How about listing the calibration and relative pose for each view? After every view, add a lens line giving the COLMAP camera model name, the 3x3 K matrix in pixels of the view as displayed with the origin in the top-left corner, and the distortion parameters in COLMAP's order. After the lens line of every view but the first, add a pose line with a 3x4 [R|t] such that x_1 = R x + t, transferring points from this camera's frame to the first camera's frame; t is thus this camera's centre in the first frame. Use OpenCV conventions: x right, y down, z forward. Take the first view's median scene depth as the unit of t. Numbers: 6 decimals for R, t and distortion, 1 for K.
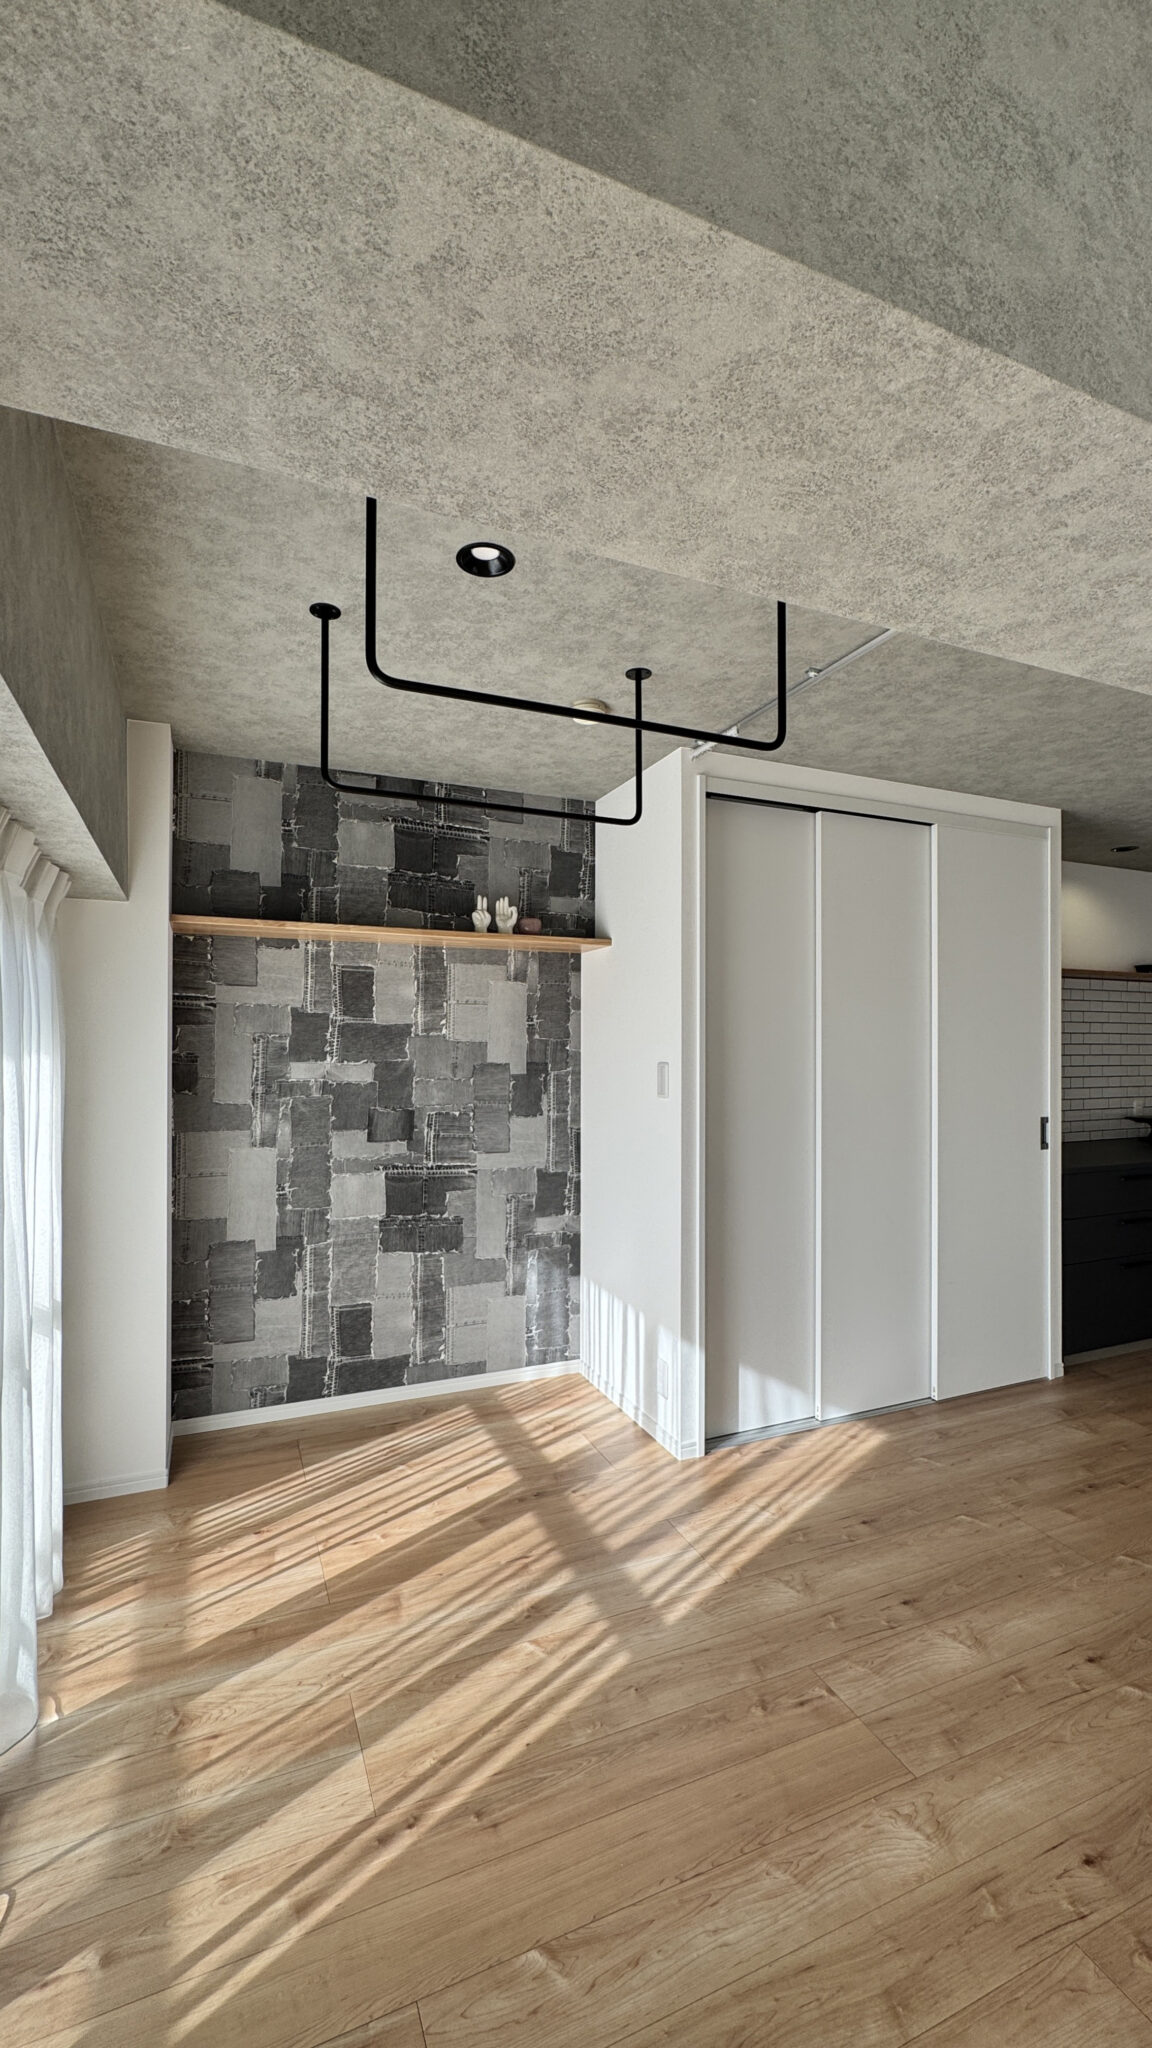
lens RADIAL K [[849.8, 0, 571.9], [0, 849.8, 1047.6], [0, 0, 1]] dist [0.000211, 0.000218]
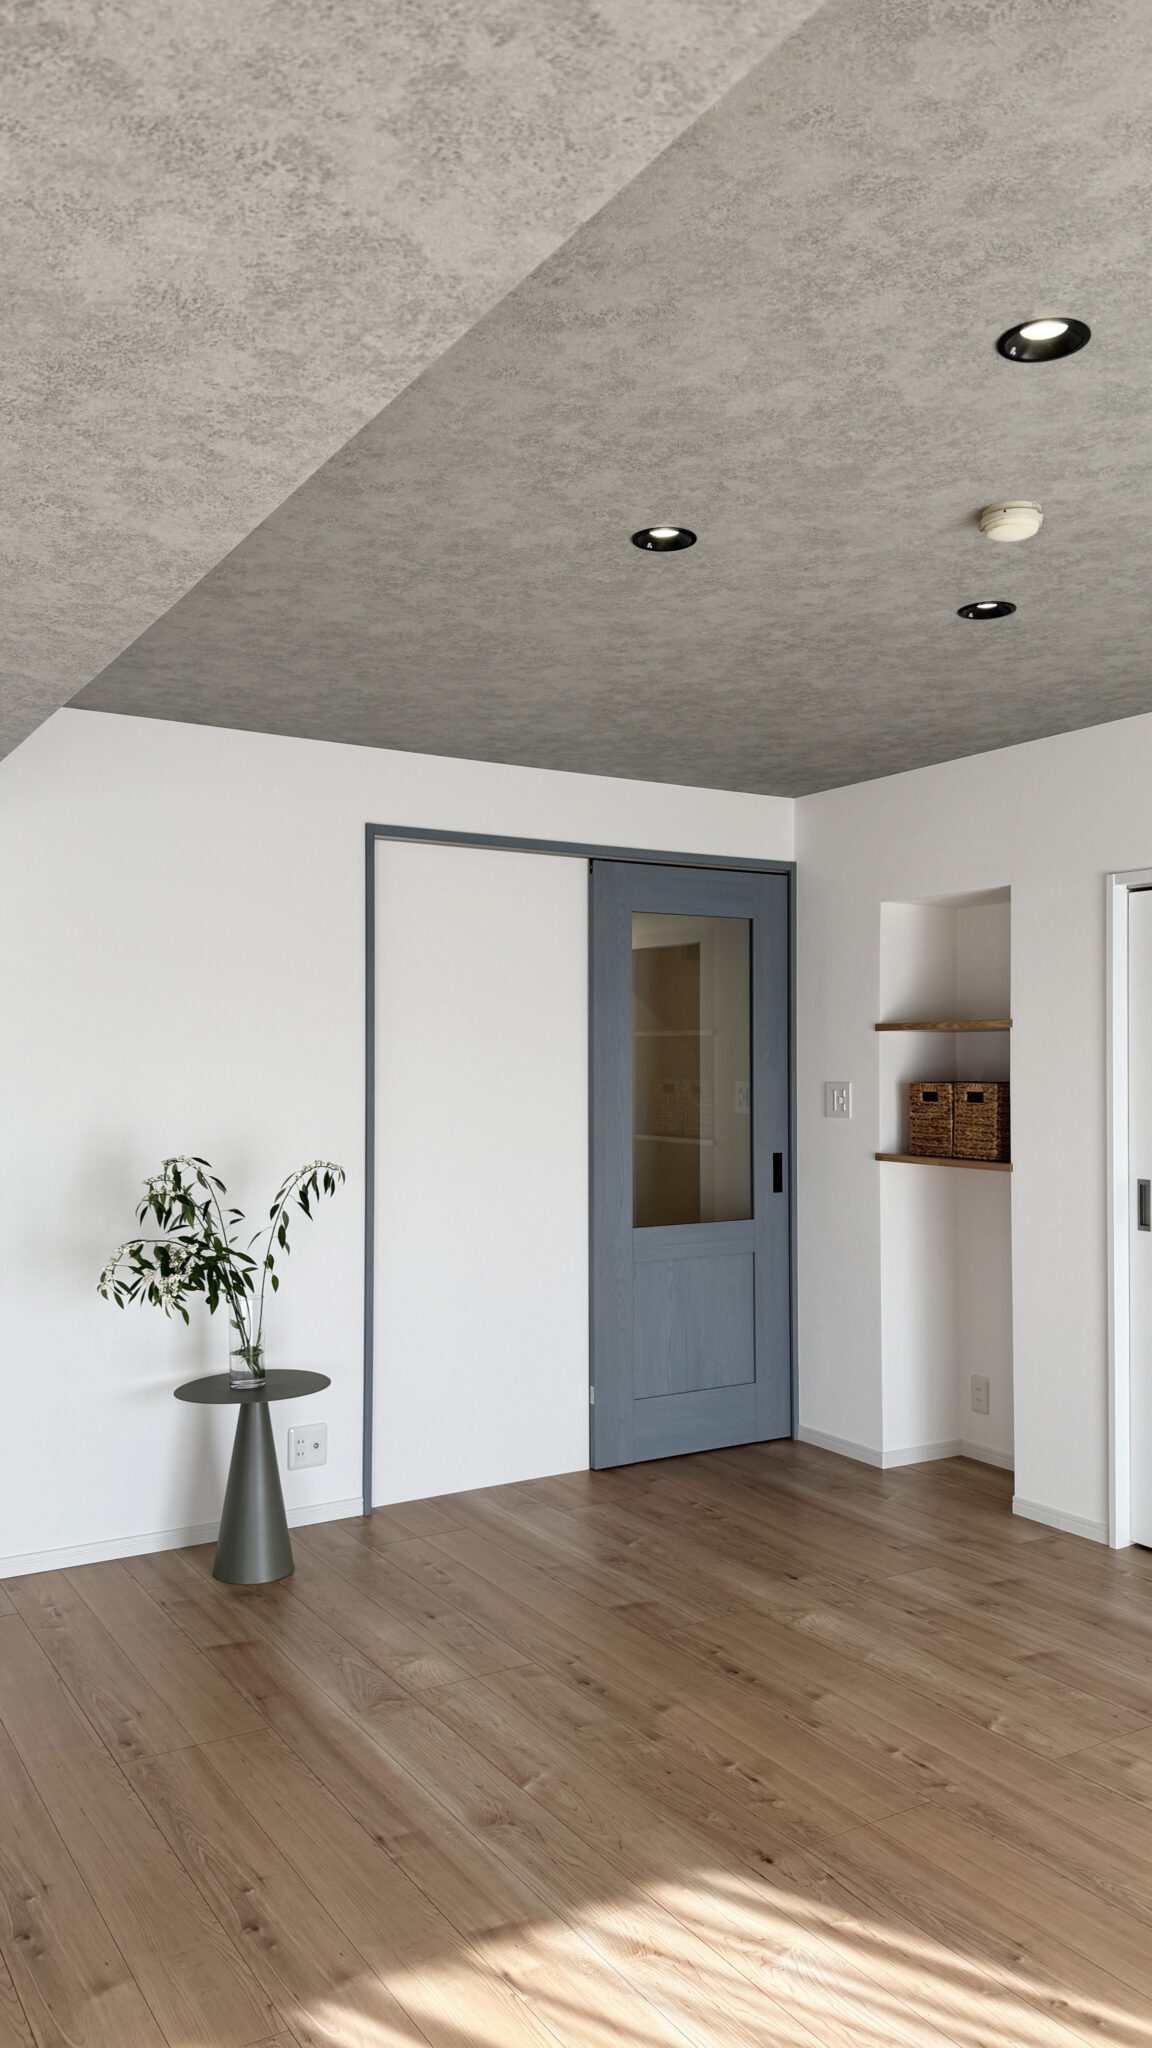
lens RADIAL K [[1484.3, 0, 576.0], [0, 1484.3, 1024.0], [0, 0, 1]] dist [-0.000614, -0.001076]
pose [[-0.137878, 0.019848, 0.990250, -1.572244], [-0.003742, 0.999782, -0.020560, -0.030487], [-0.990442, -0.006540, -0.137774, 1.316587]]
